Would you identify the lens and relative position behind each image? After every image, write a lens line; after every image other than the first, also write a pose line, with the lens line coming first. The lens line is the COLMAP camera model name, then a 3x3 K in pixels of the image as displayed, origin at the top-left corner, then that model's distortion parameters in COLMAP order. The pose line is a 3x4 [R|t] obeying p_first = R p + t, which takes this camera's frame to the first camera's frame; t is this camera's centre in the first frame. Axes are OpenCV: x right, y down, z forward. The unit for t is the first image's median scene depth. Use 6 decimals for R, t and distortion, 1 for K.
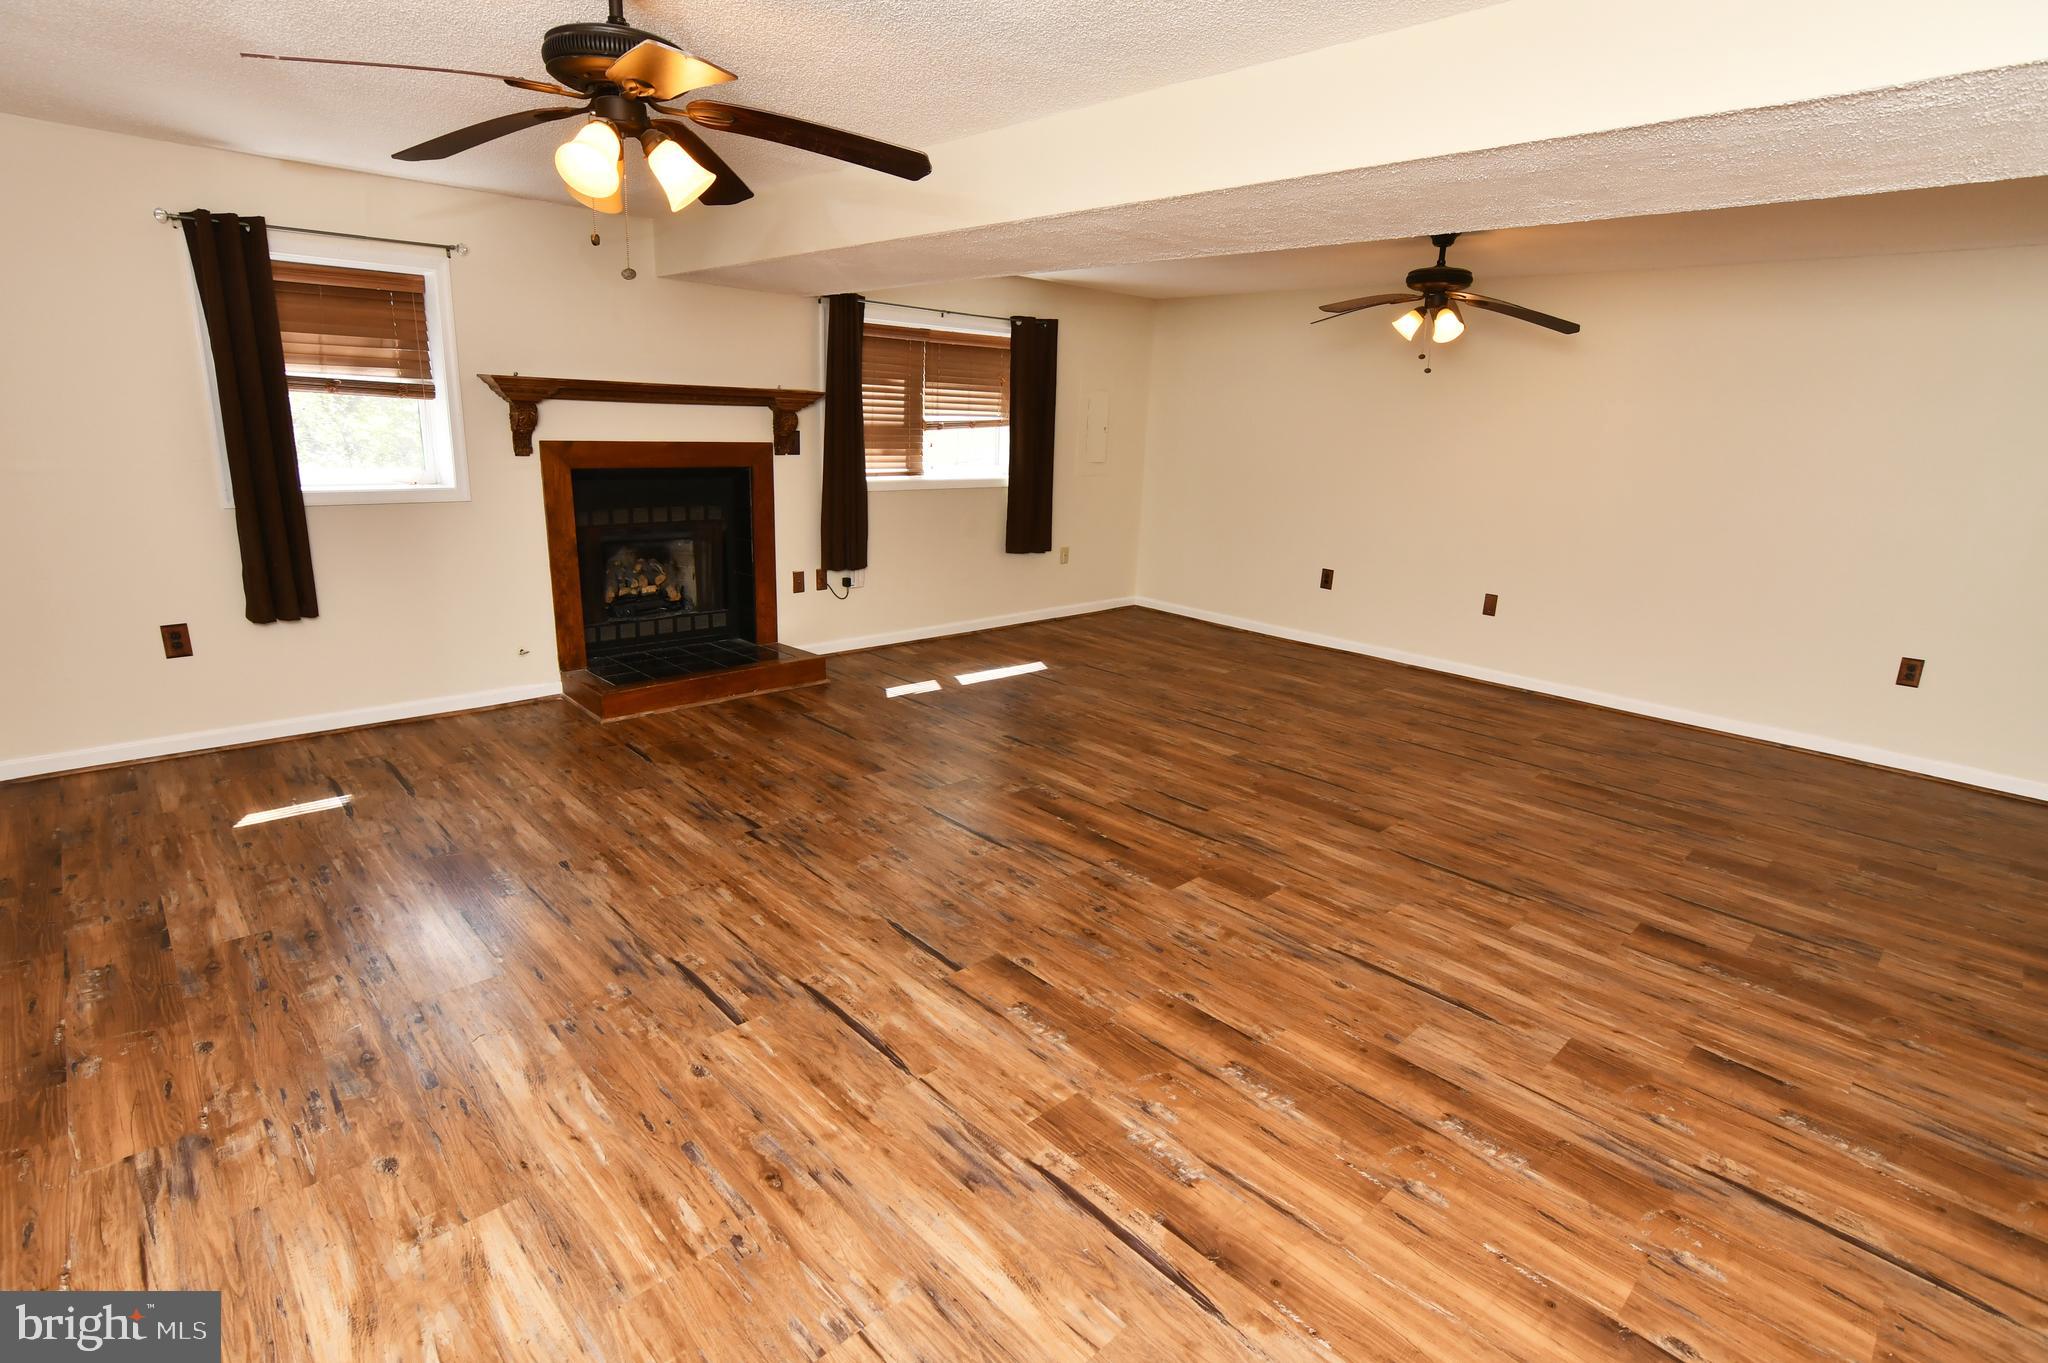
lens RADIAL K [[995.2, 0, 1020.8], [0, 995.2, 672.7], [0, 0, 1]] dist [-0.033128, 0.009986]
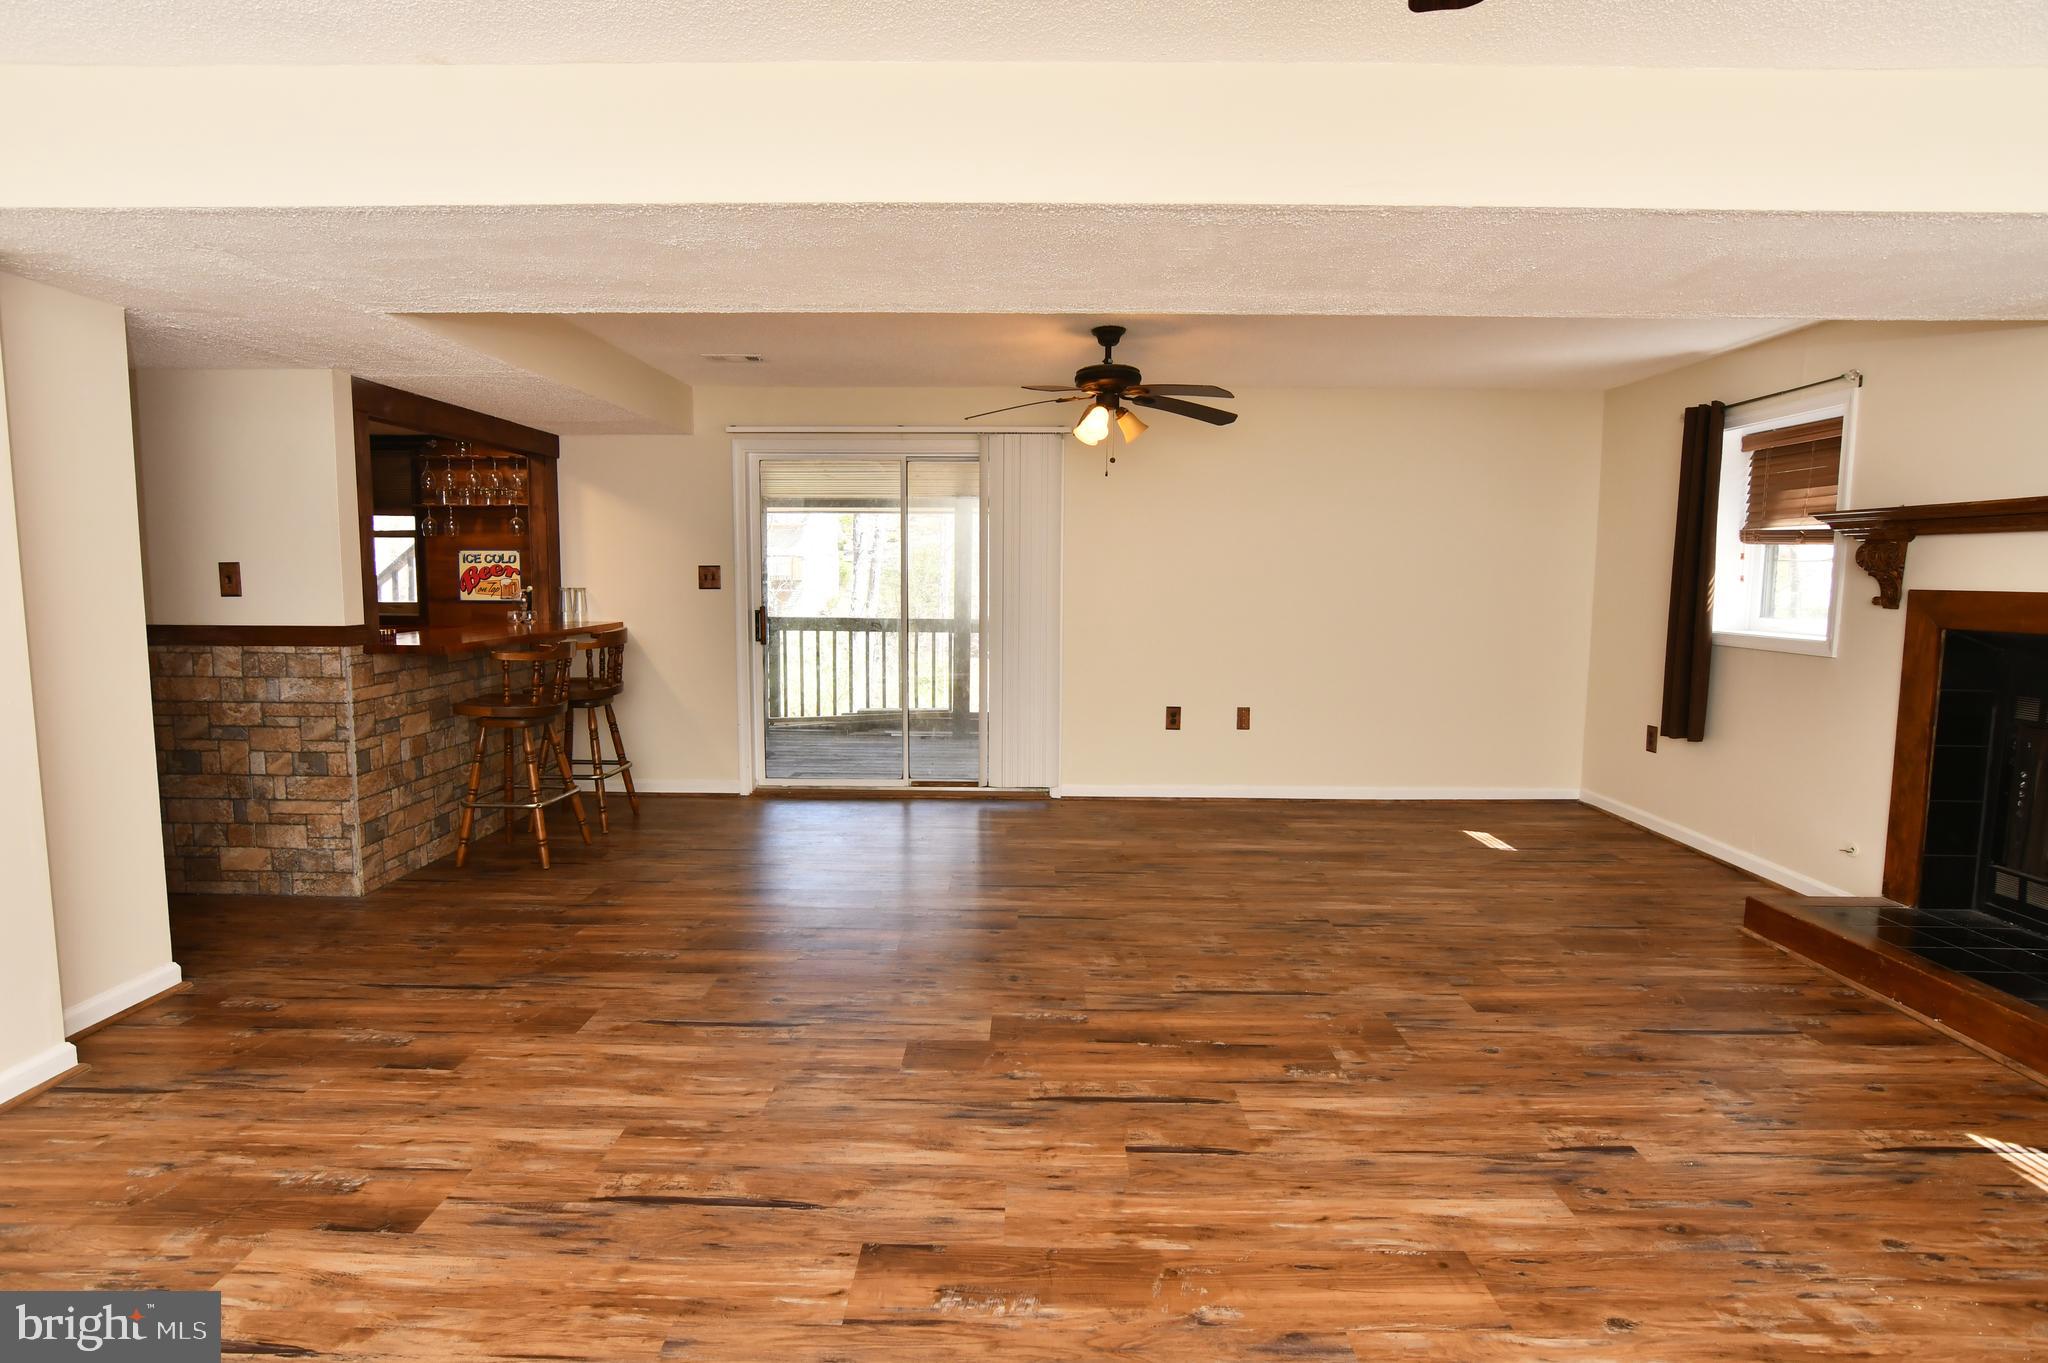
lens RADIAL K [[995.2, 0, 1020.8], [0, 995.2, 672.7], [0, 0, 1]] dist [-0.033128, 0.009986]
pose [[-0.699590, 0.026639, -0.714047, 0.705063], [-0.213449, 0.945886, 0.244416, -0.279936], [0.681918, 0.323404, -0.656047, 1.379476]]
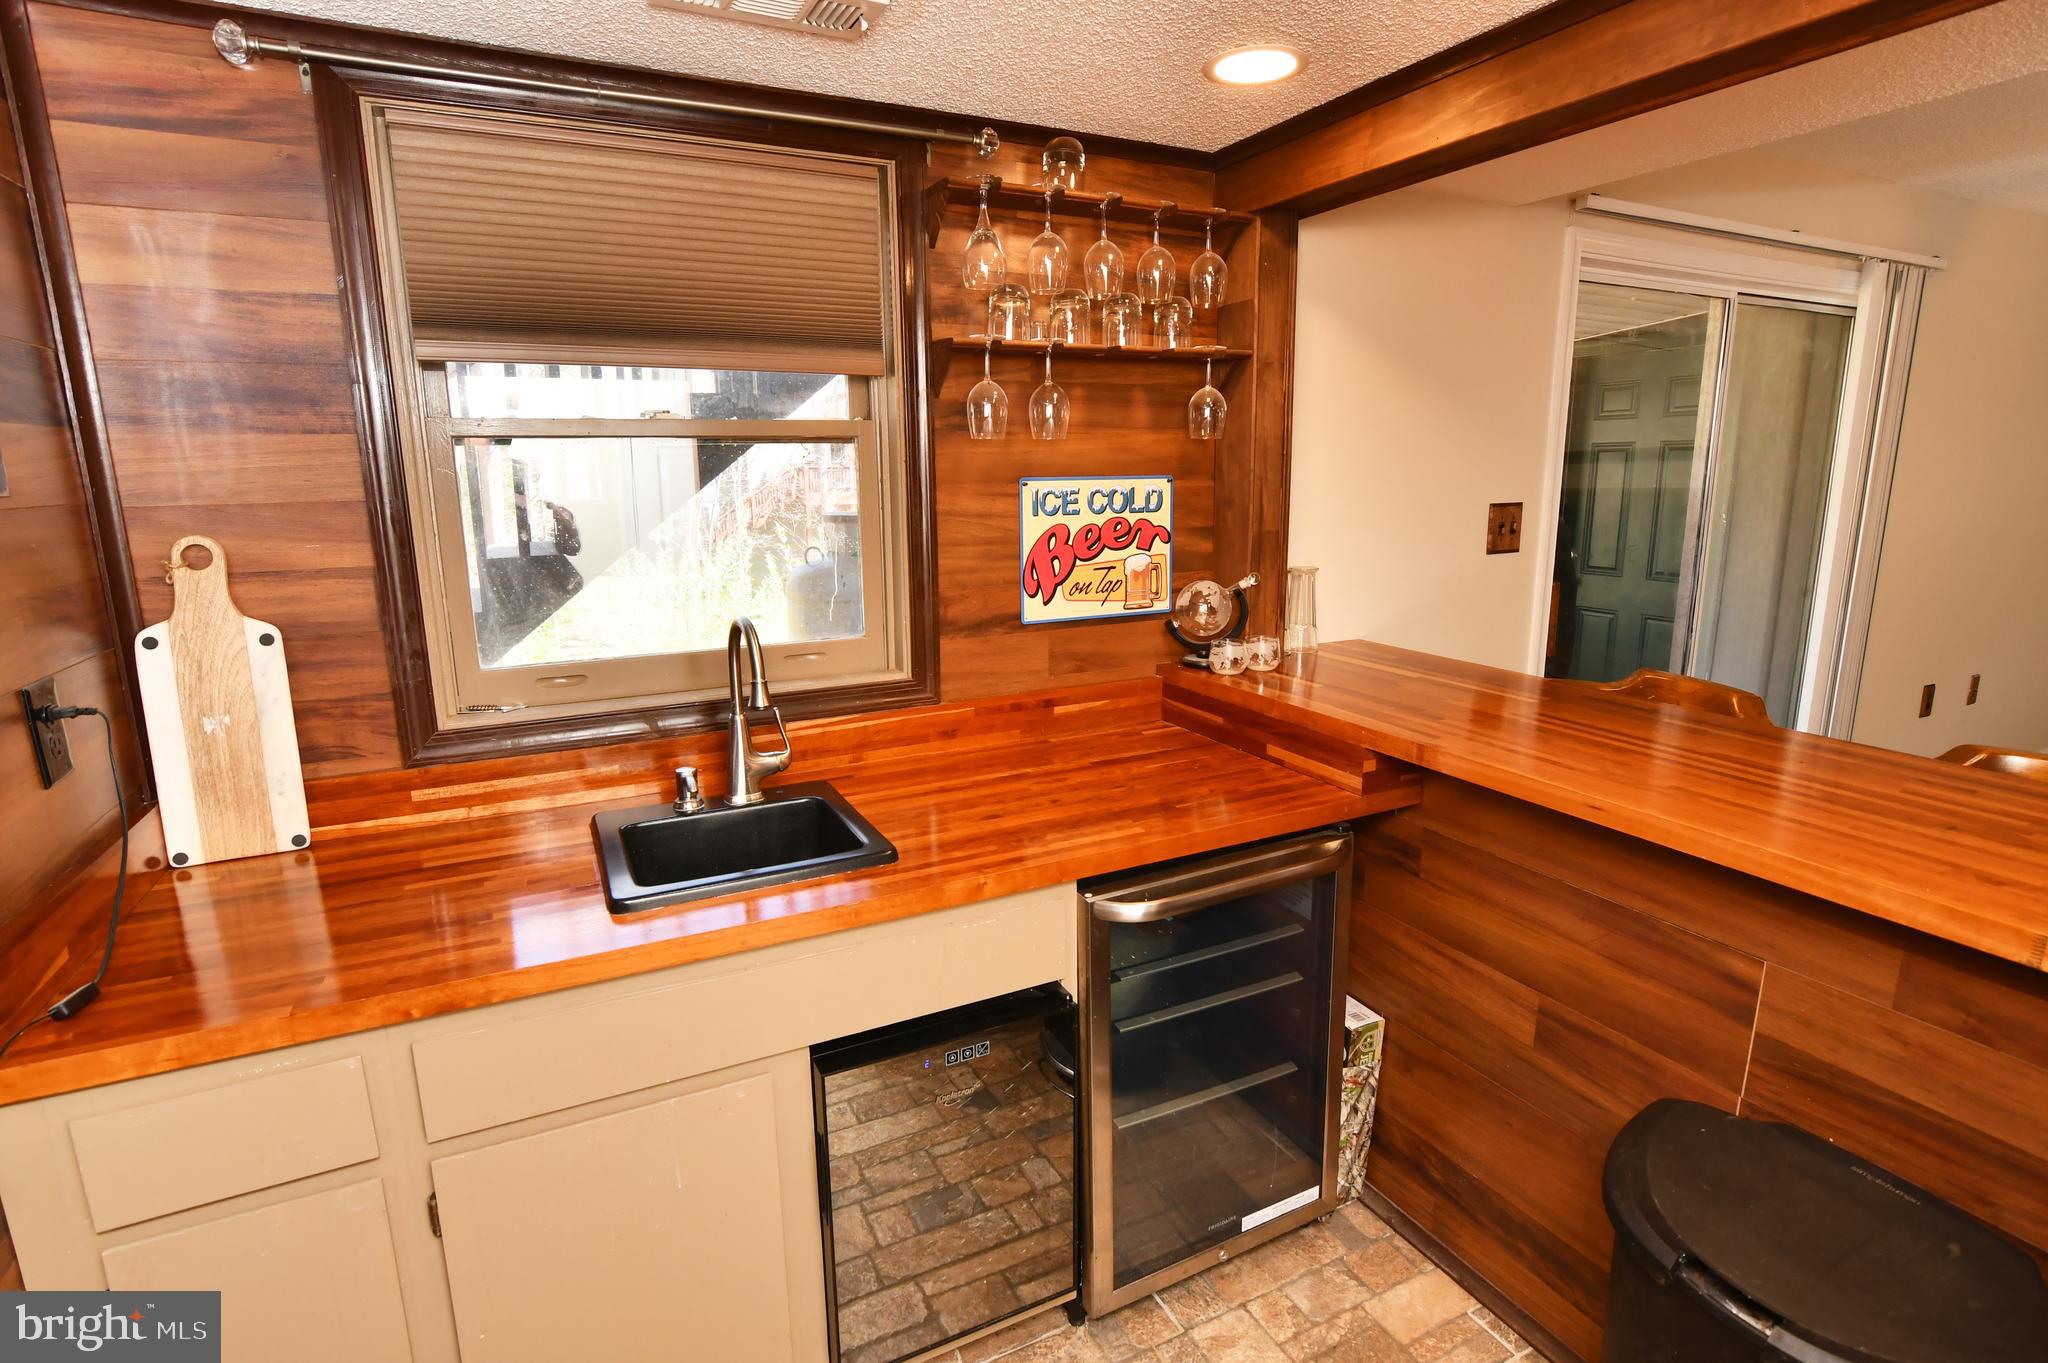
lens RADIAL K [[995.2, 0, 1020.8], [0, 995.2, 672.7], [0, 0, 1]] dist [-0.033128, 0.009986]
pose [[-0.296975, 0.161581, -0.941115, 0.738956], [-0.241252, 0.940908, 0.237674, 0.087419], [0.923906, 0.297630, -0.240445, -0.191854]]
